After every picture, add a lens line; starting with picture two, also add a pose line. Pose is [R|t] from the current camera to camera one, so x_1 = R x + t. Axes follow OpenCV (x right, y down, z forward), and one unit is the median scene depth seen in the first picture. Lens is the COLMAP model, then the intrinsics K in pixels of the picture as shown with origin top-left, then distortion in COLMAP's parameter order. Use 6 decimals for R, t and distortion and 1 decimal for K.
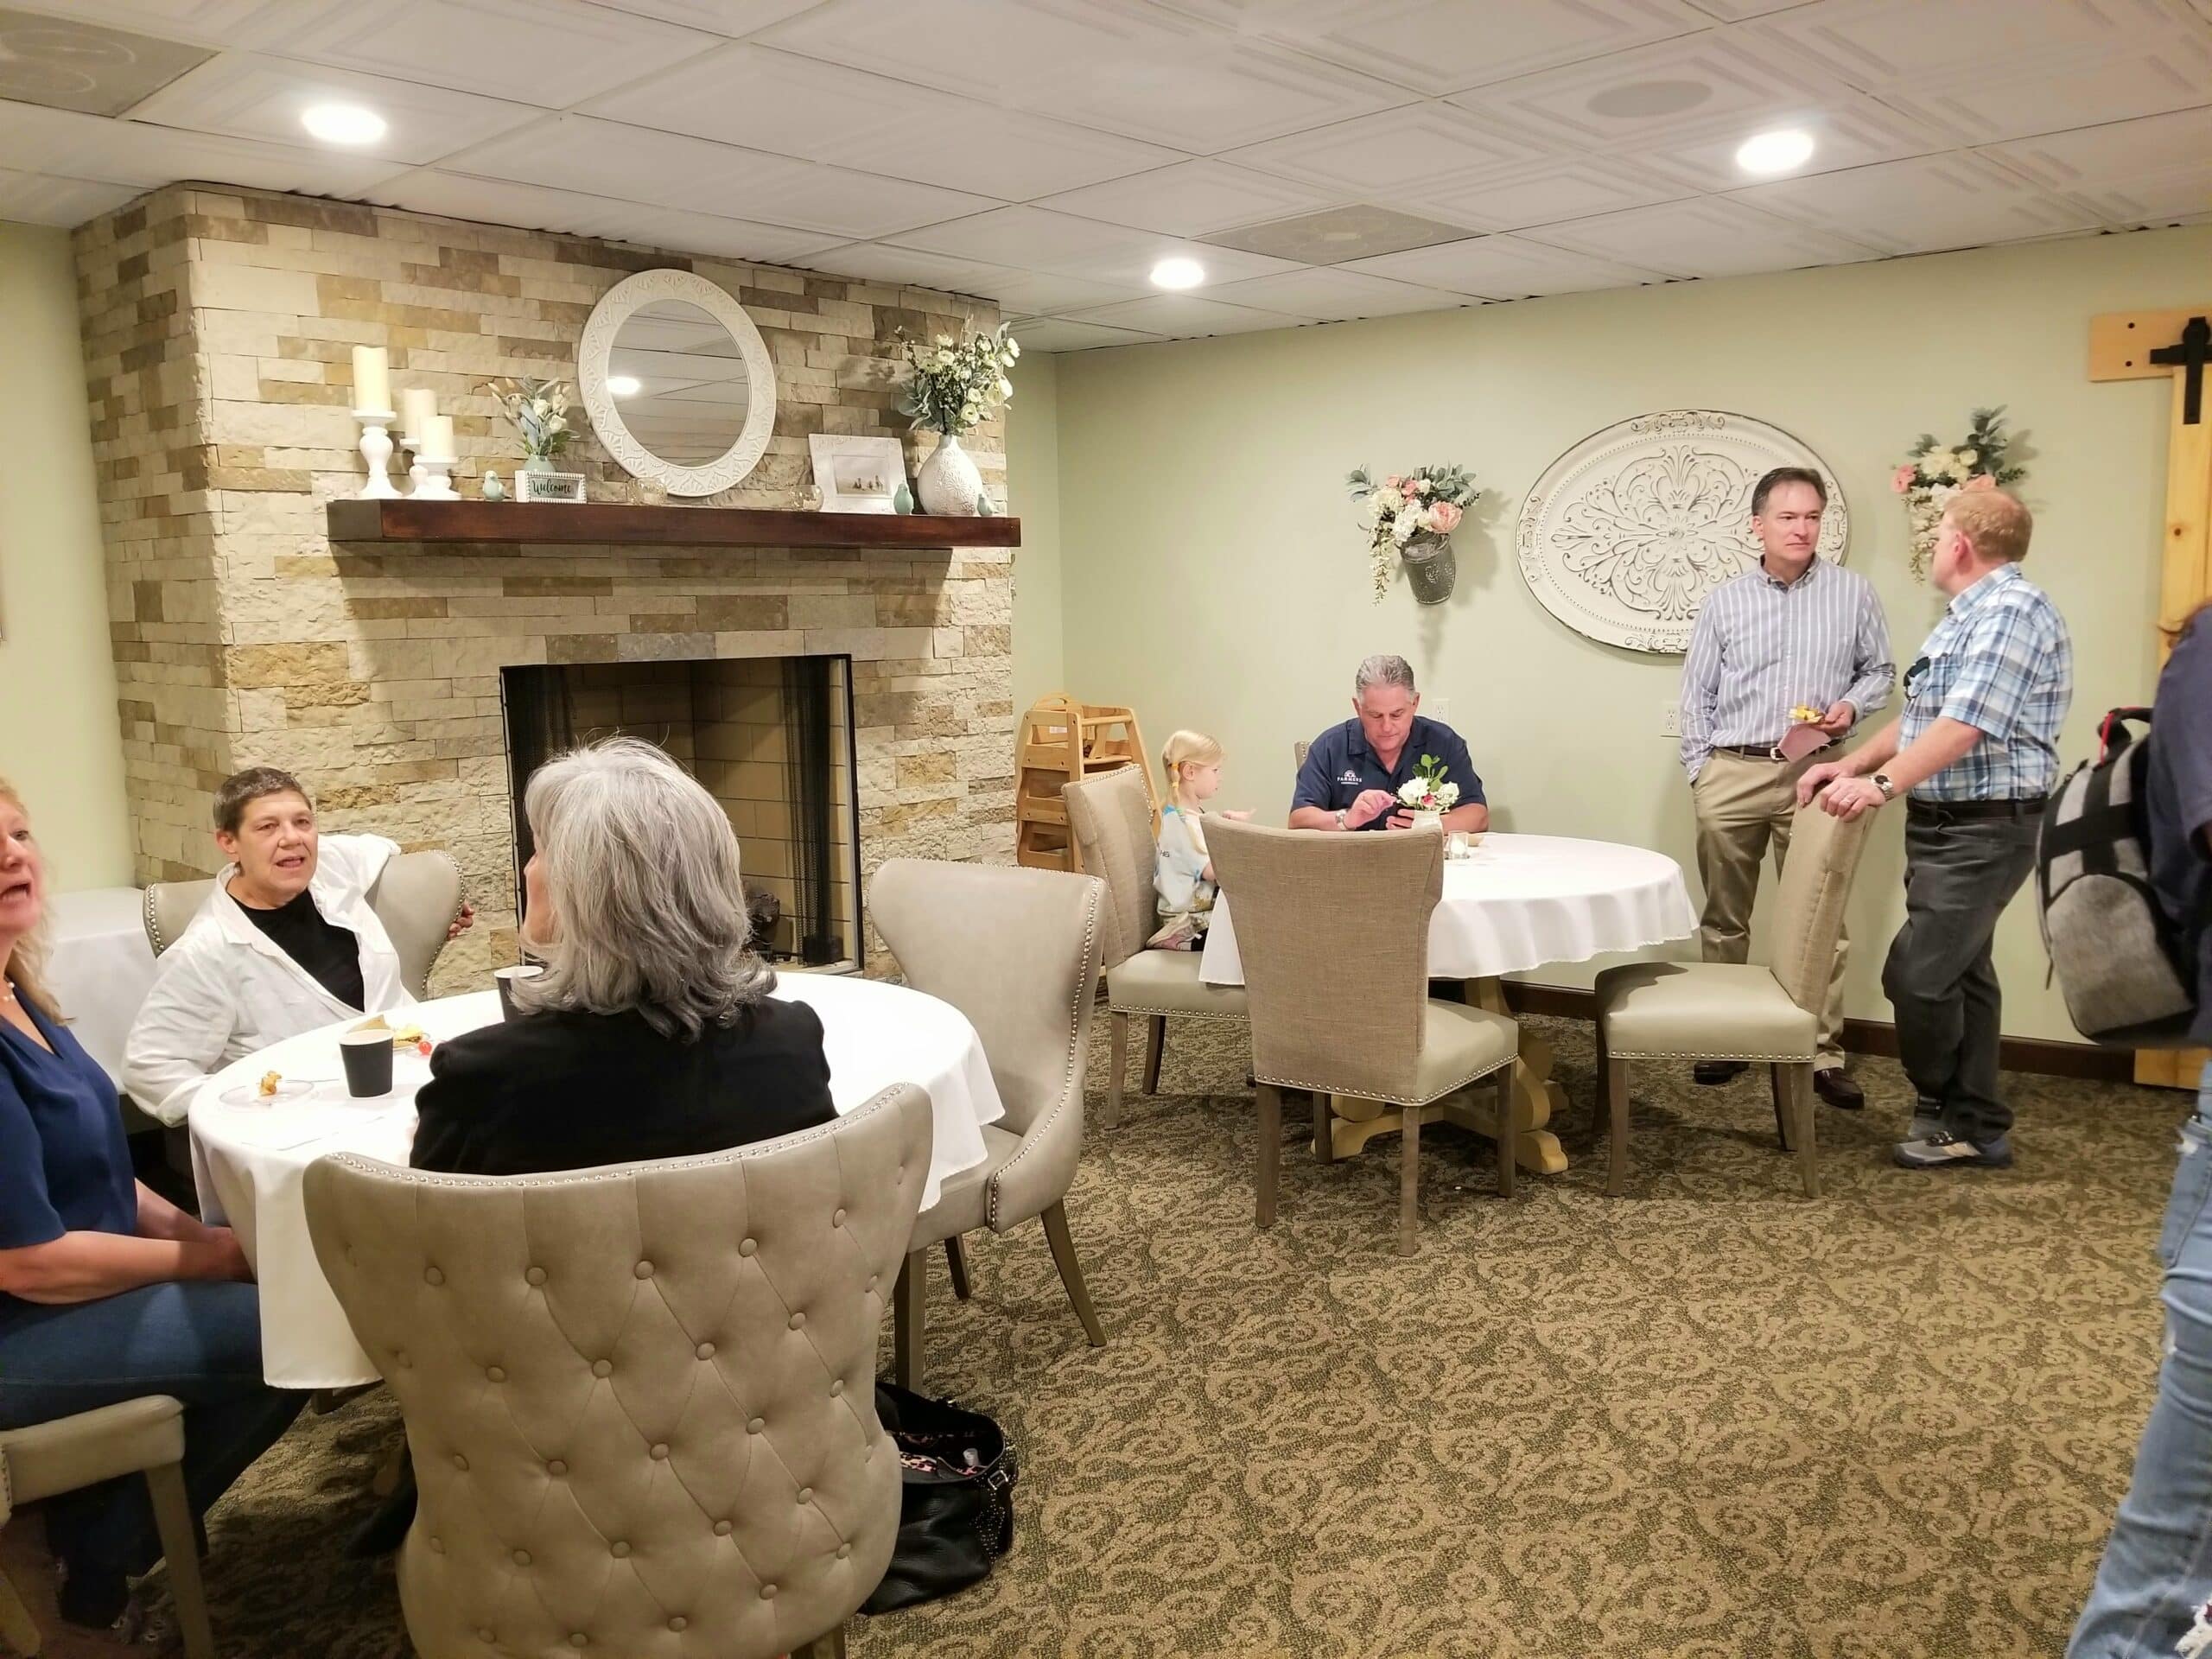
lens RADIAL K [[1672.4, 0, 1106.0], [0, 1672.4, 829.5], [0, 0, 1]] dist [0.081685, -0.148208]
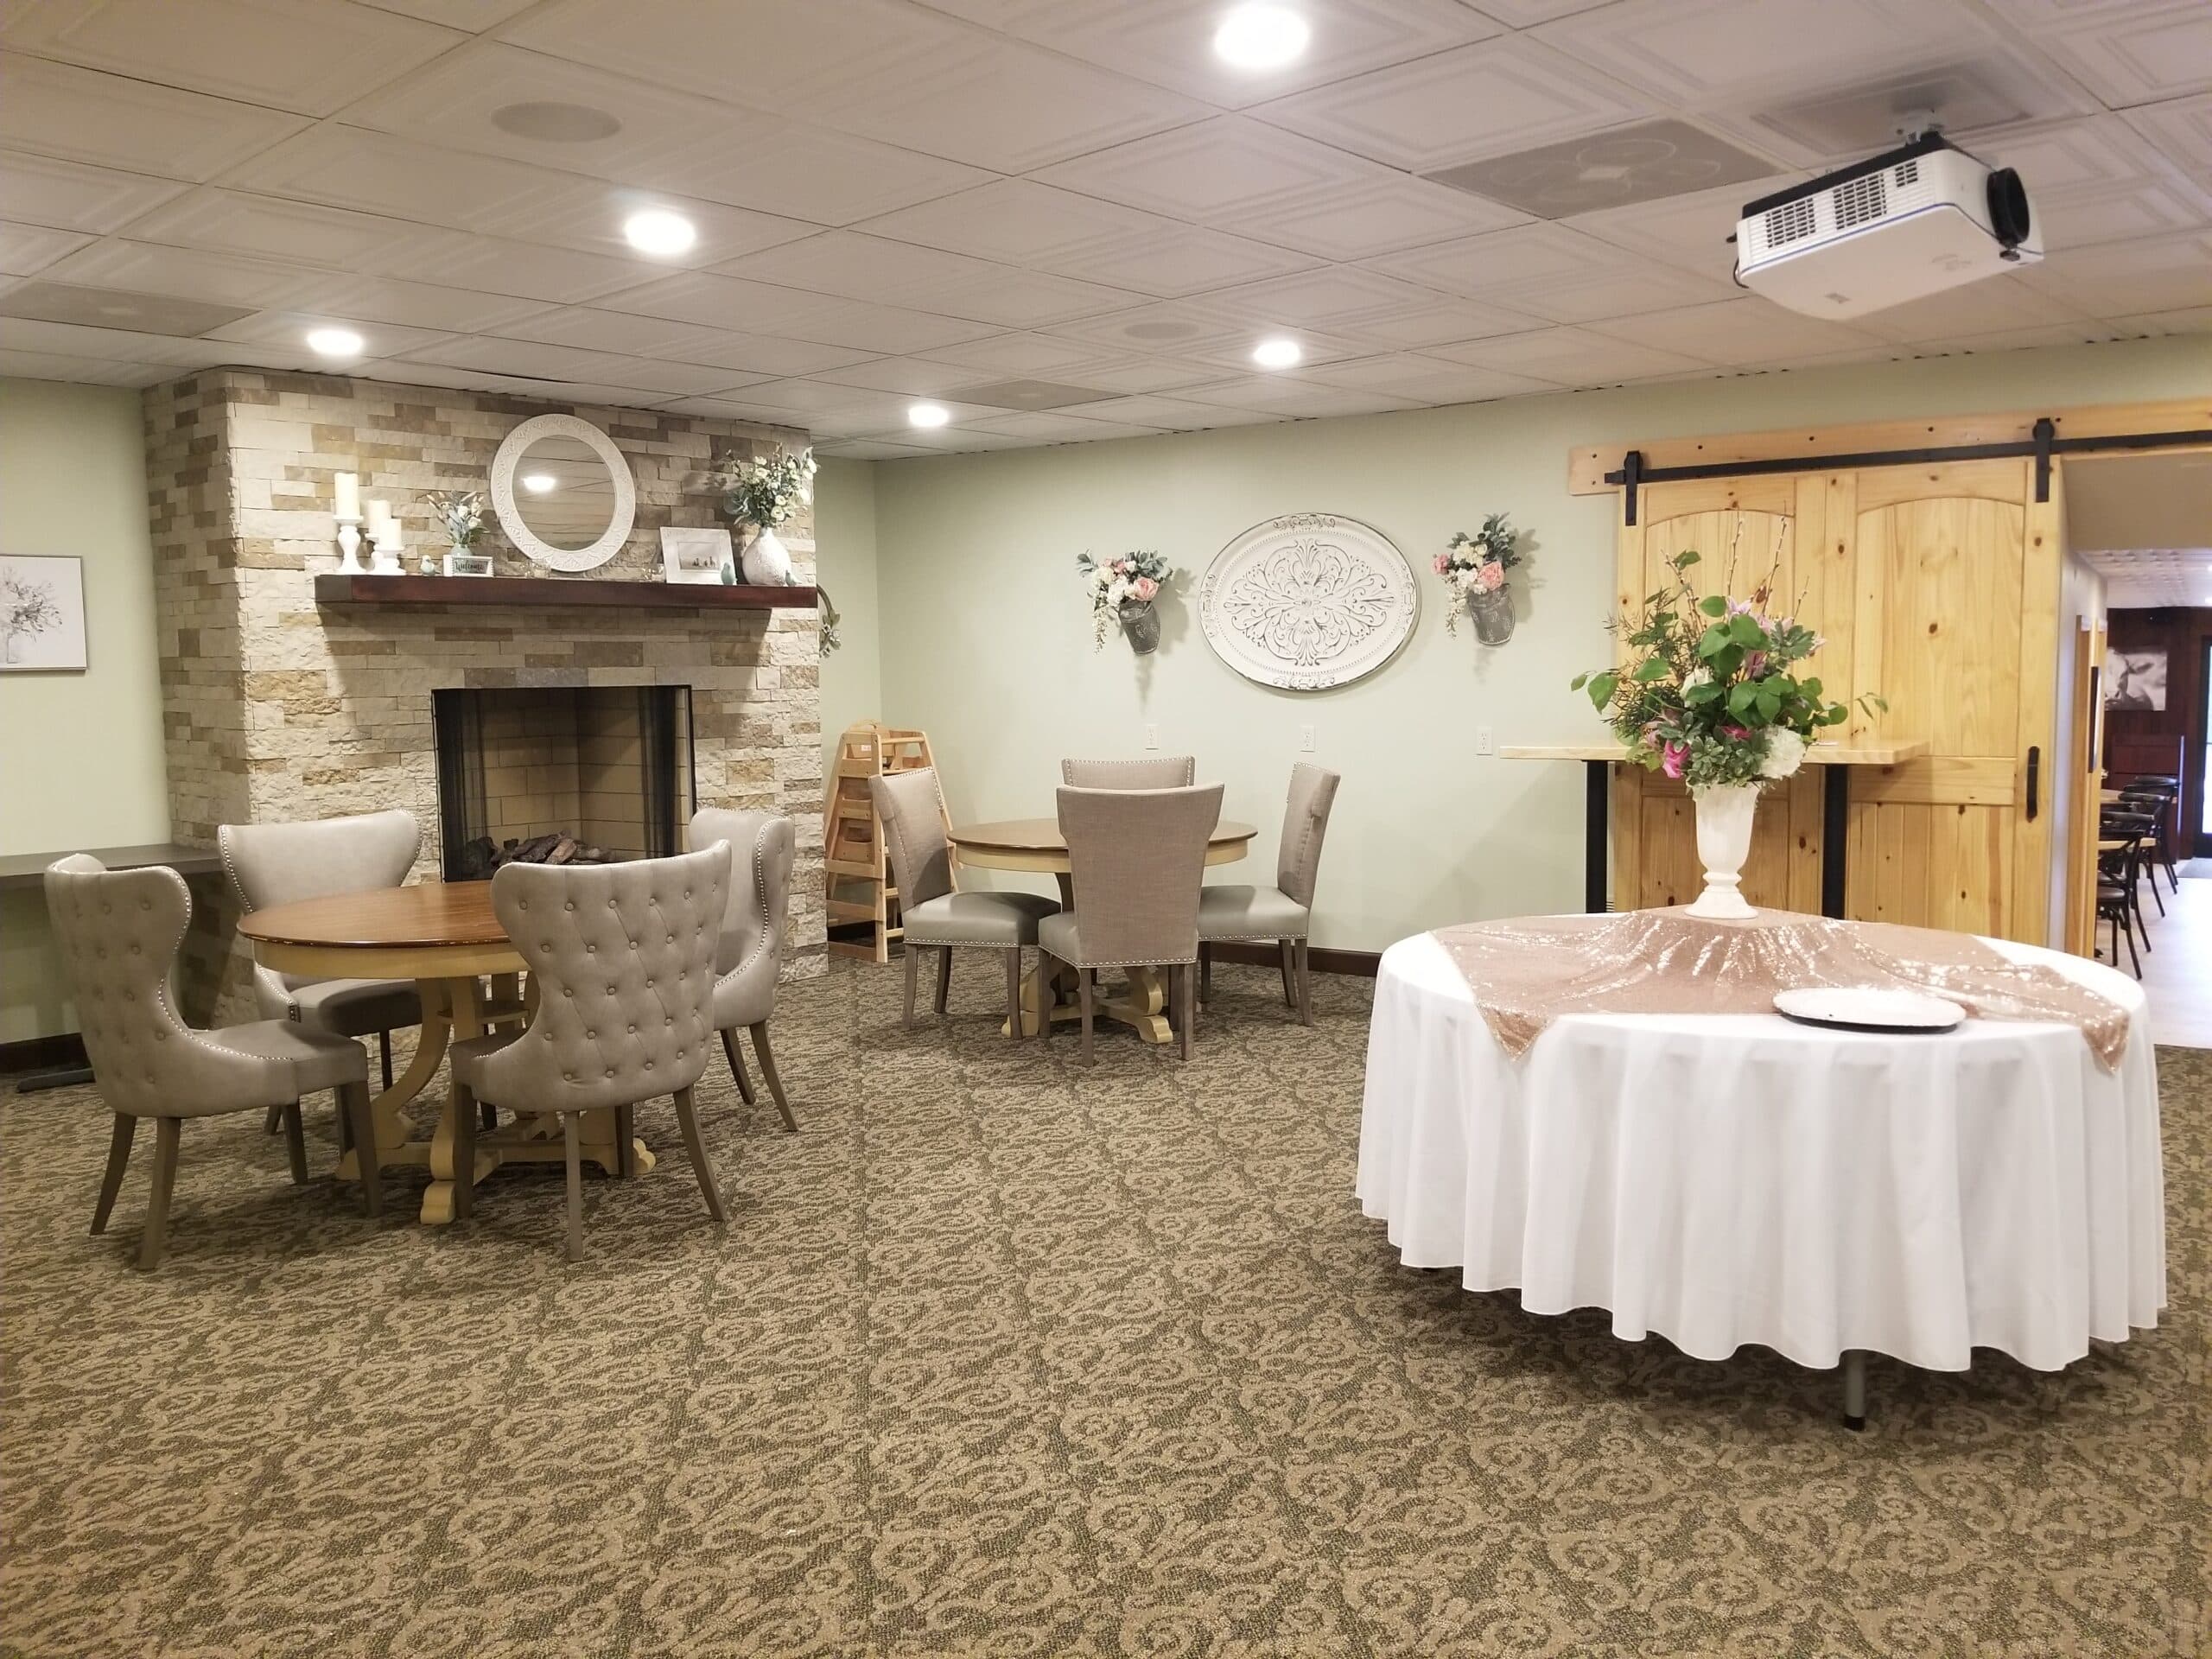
lens RADIAL K [[1734.8, 0, 1106.0], [0, 1734.8, 829.5], [0, 0, 1]] dist [0.080815, -0.176921]
pose [[0.999961, 0.003388, 0.008096, 0.190657], [-0.003044, 0.999107, -0.042152, 0.078467], [-0.008232, 0.042126, 0.999078, -0.457088]]
